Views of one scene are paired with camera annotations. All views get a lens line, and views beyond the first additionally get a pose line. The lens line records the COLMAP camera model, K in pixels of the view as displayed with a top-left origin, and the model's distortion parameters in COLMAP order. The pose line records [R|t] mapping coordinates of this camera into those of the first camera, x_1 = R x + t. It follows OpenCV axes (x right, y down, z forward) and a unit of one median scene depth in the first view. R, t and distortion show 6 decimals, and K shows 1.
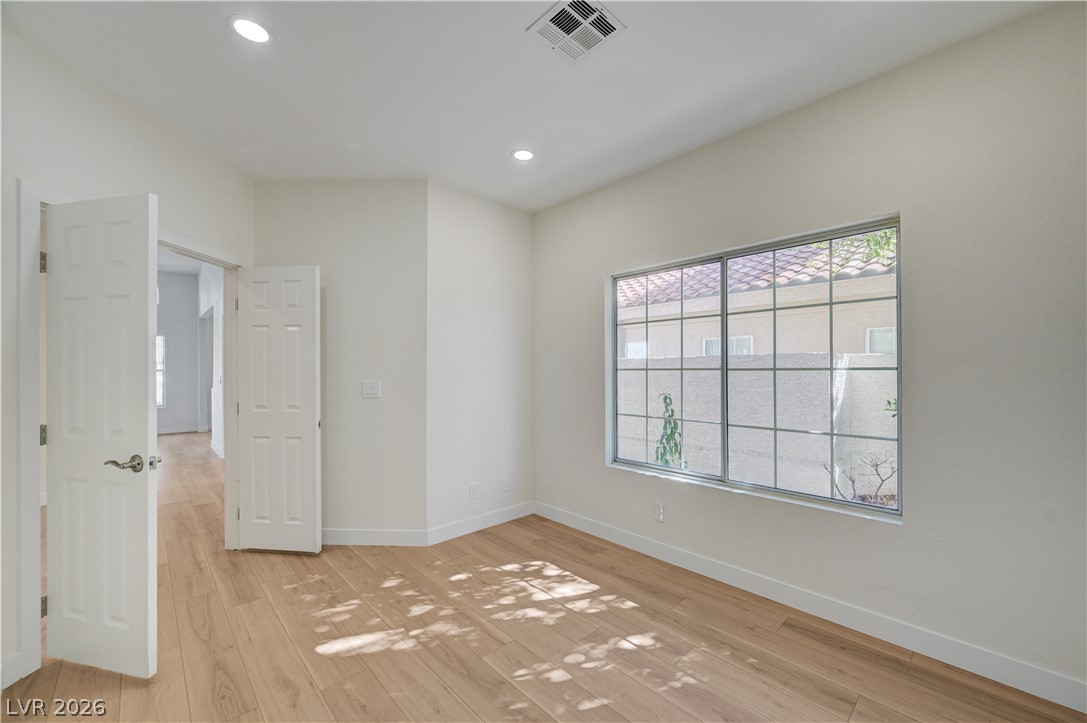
lens RADIAL K [[433.3, 0, 547.6], [0, 433.3, 369.9], [0, 0, 1]] dist [-0.000084, 0.000214]
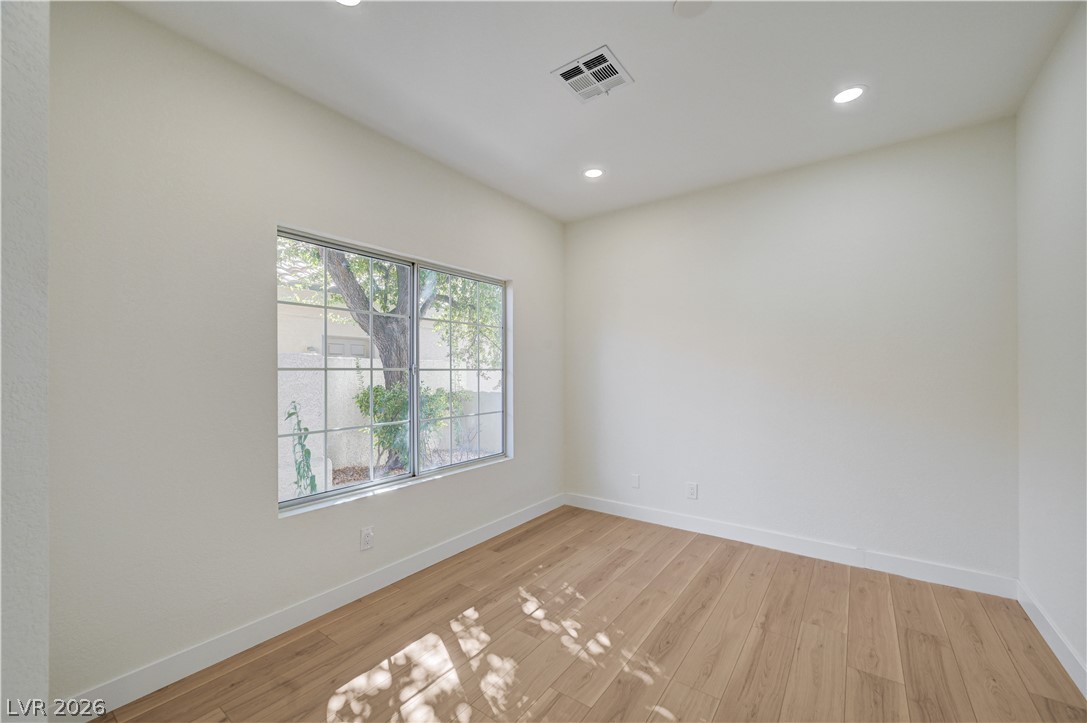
lens RADIAL K [[433.3, 0, 547.6], [0, 433.3, 369.9], [0, 0, 1]] dist [-0.000084, 0.000214]
pose [[-0.196050, 0.003031, 0.980589, -0.762494], [-0.001022, 0.999994, -0.003295, 0.003210], [-0.980593, -0.001648, -0.196045, 0.982130]]
